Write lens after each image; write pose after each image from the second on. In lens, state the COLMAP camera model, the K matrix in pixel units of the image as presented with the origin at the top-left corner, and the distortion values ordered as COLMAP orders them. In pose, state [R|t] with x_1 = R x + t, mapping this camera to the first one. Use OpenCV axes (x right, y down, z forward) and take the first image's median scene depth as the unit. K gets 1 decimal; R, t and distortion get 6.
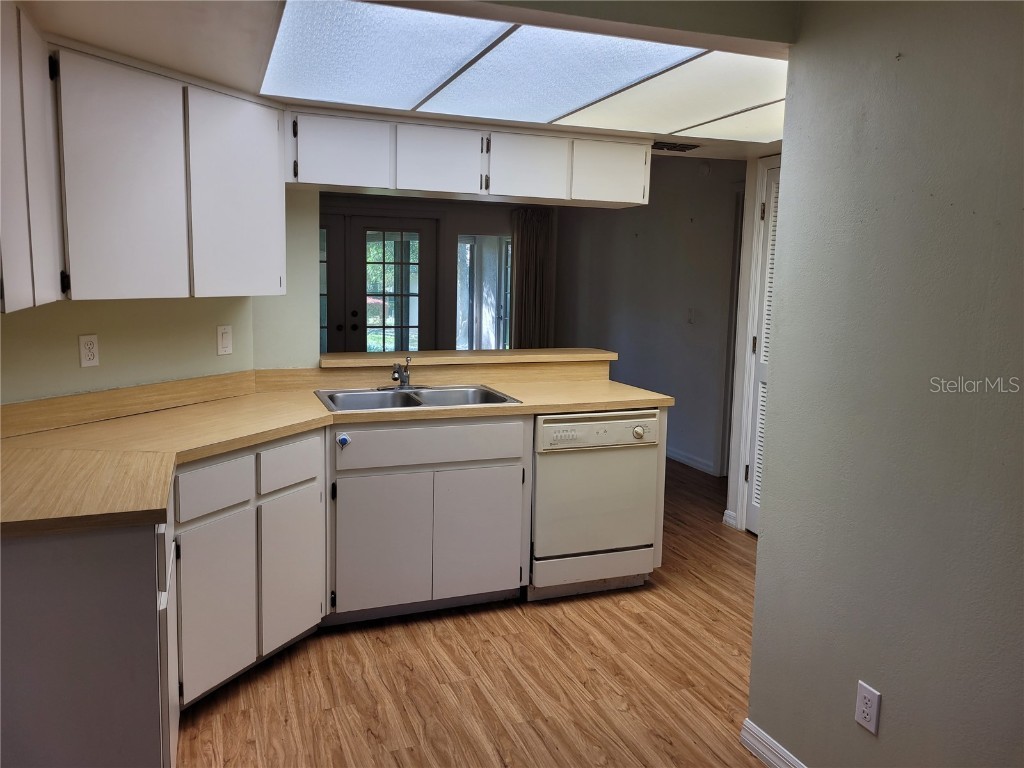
lens RADIAL K [[766.1, 0, 508.2], [0, 766.1, 374.5], [0, 0, 1]] dist [0.032906, -0.008508]
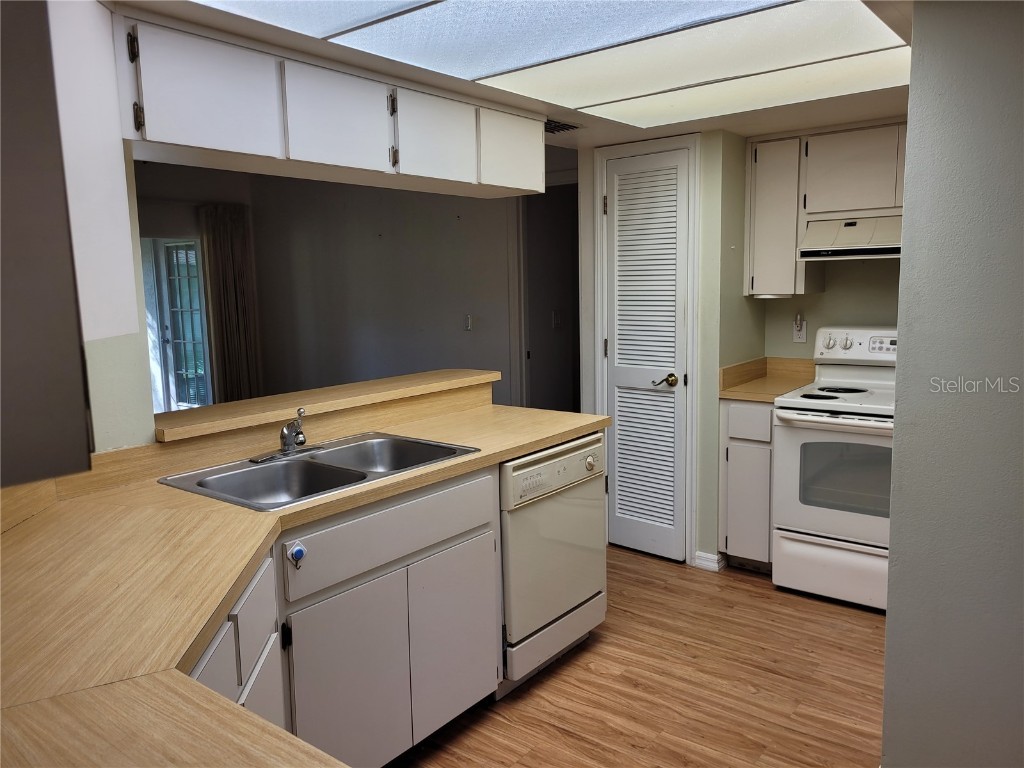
lens RADIAL K [[766.1, 0, 510.9], [0, 766.1, 389.2], [0, 0, 1]] dist [0.032906, -0.008508]
pose [[0.856233, -0.111806, 0.504345, -0.327749], [0.106175, 0.993543, 0.039998, -0.049039], [-0.505560, 0.019301, 0.862575, 0.321878]]
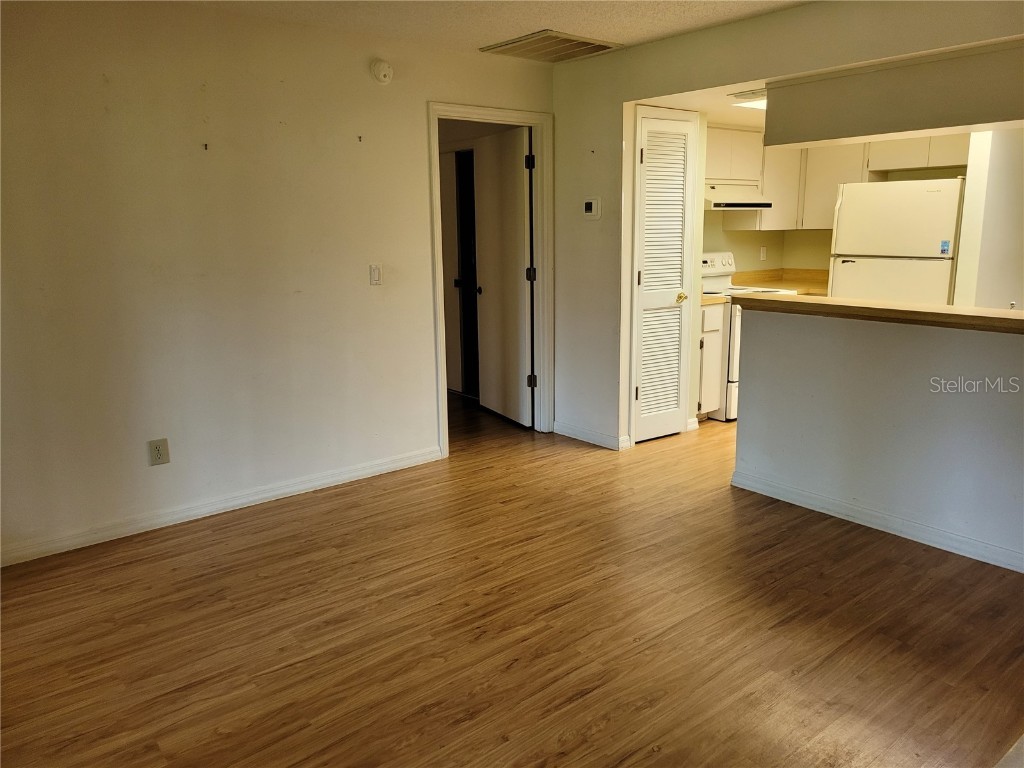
lens RADIAL K [[766.1, 0, 511.8], [0, 766.1, 379.4], [0, 0, 1]] dist [0.032906, -0.008508]
pose [[-0.312579, -0.202844, 0.927981, -0.870160], [0.133826, 0.957785, 0.254436, -0.262302], [-0.940417, 0.203719, -0.272238, 1.915670]]
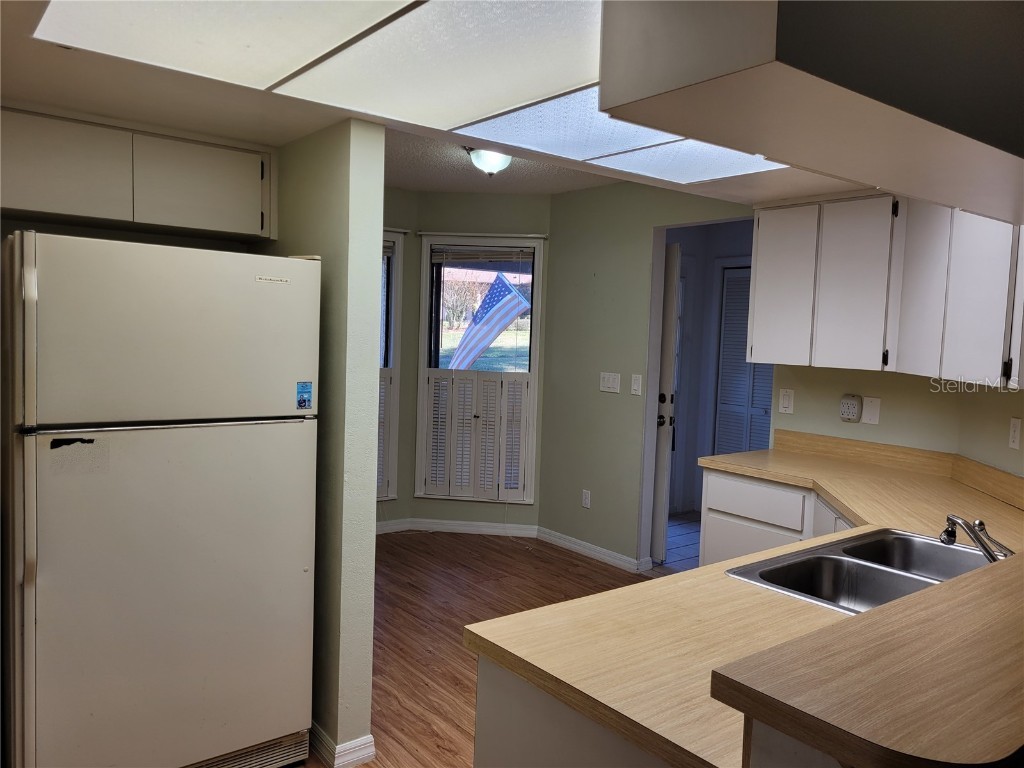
lens RADIAL K [[766.1, 0, 511.7], [0, 766.1, 378.5], [0, 0, 1]] dist [0.032906, -0.008508]
pose [[-0.954184, -0.031467, -0.297563, 0.322413], [-0.090709, 0.978078, 0.187443, -0.184789], [0.285141, 0.205846, -0.936120, 1.409733]]
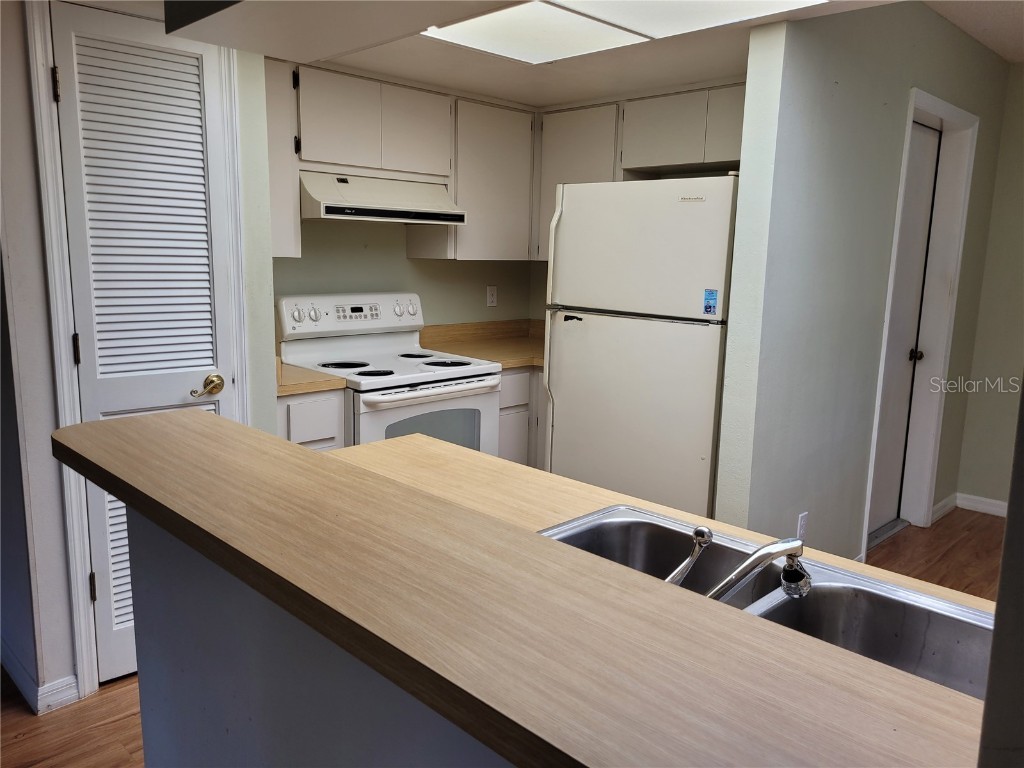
lens RADIAL K [[766.1, 0, 515.1], [0, 766.1, 380.2], [0, 0, 1]] dist [0.032906, -0.008508]
pose [[-0.412810, -0.178858, 0.893084, -0.349794], [0.093257, 0.967077, 0.236783, -0.146039], [-0.906031, 0.181032, -0.382539, 1.188339]]
